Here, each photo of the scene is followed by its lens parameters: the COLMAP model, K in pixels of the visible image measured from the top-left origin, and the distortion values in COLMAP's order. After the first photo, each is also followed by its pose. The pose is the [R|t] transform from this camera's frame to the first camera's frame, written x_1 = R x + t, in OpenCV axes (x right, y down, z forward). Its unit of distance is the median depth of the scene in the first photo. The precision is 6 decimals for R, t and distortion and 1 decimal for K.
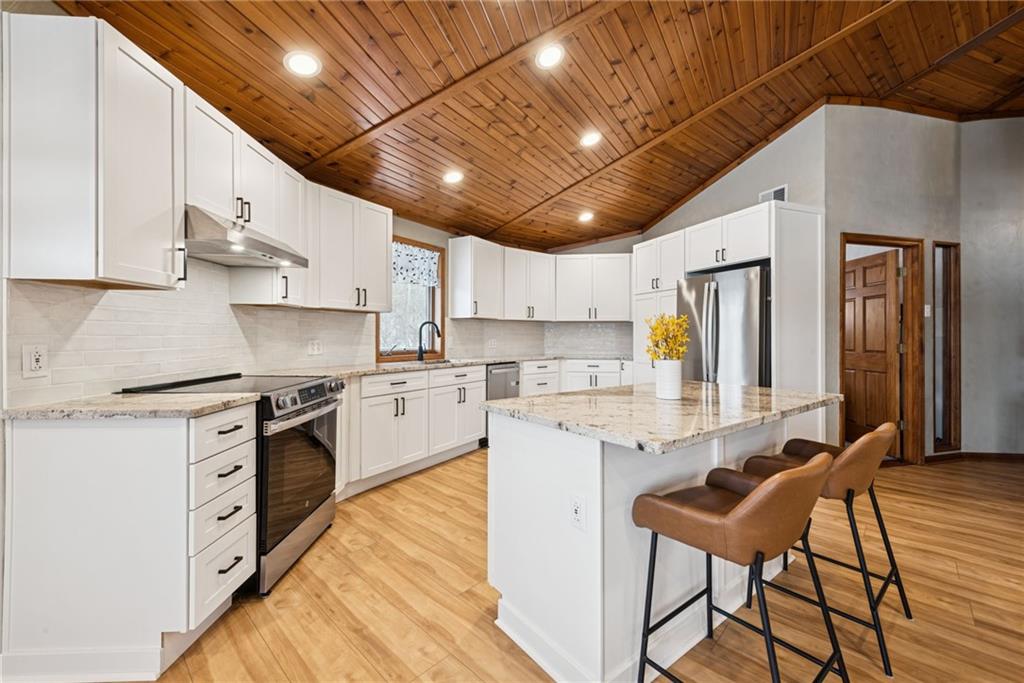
lens RADIAL K [[414.6, 0, 523.9], [0, 414.6, 337.2], [0, 0, 1]] dist [0.006976, -0.000552]
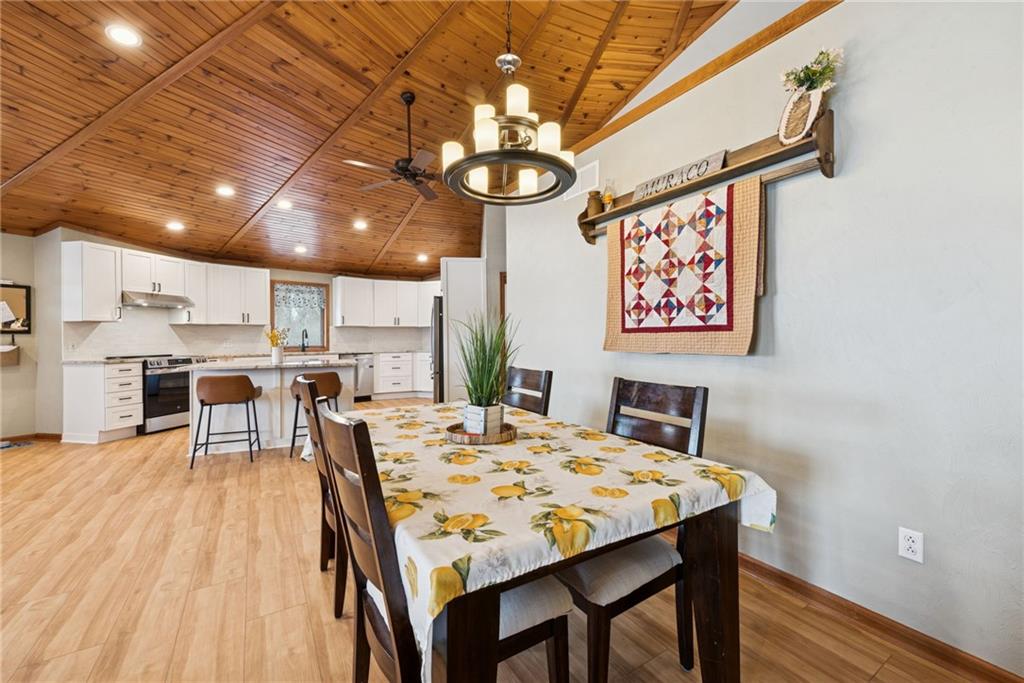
lens RADIAL K [[414.6, 0, 523.9], [0, 414.6, 337.2], [0, 0, 1]] dist [0.006976, -0.000552]
pose [[0.970244, -0.005980, -0.242055, 1.079670], [0.005499, 0.999981, -0.002663, 0.005260], [0.242067, 0.001252, 0.970259, -0.463058]]
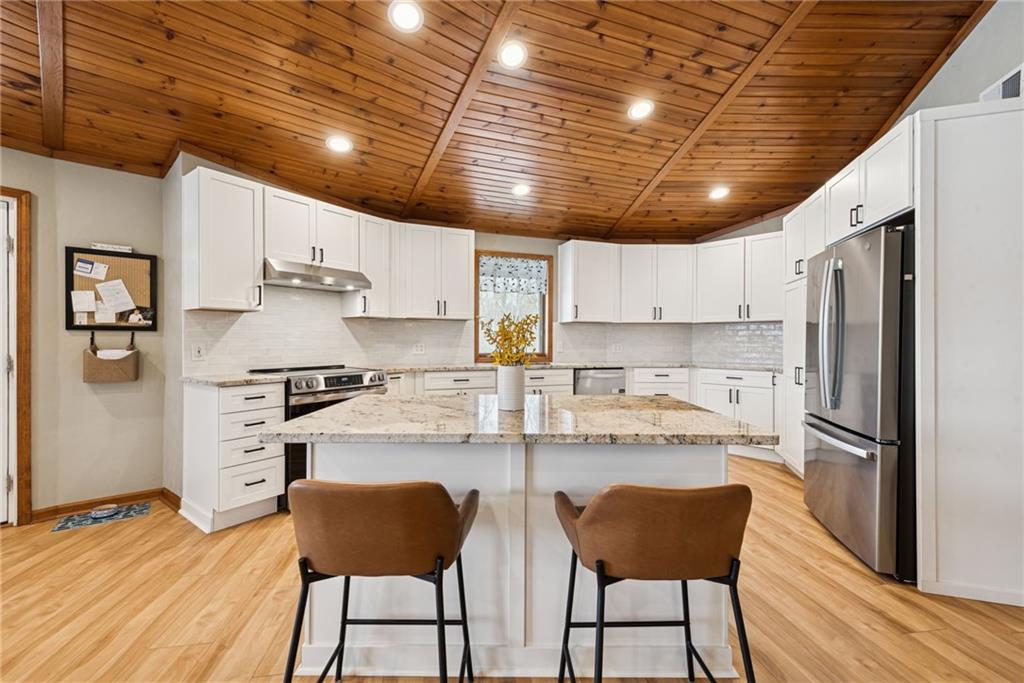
lens RADIAL K [[411.8, 0, 512.0], [0, 411.8, 341.5], [0, 0, 1]] dist [0.002730, -0.000420]
pose [[0.784537, 0.003291, -0.620073, 0.414126], [-0.004055, 0.999992, 0.000176, 0.001074], [0.620068, 0.002376, 0.784544, 0.146584]]
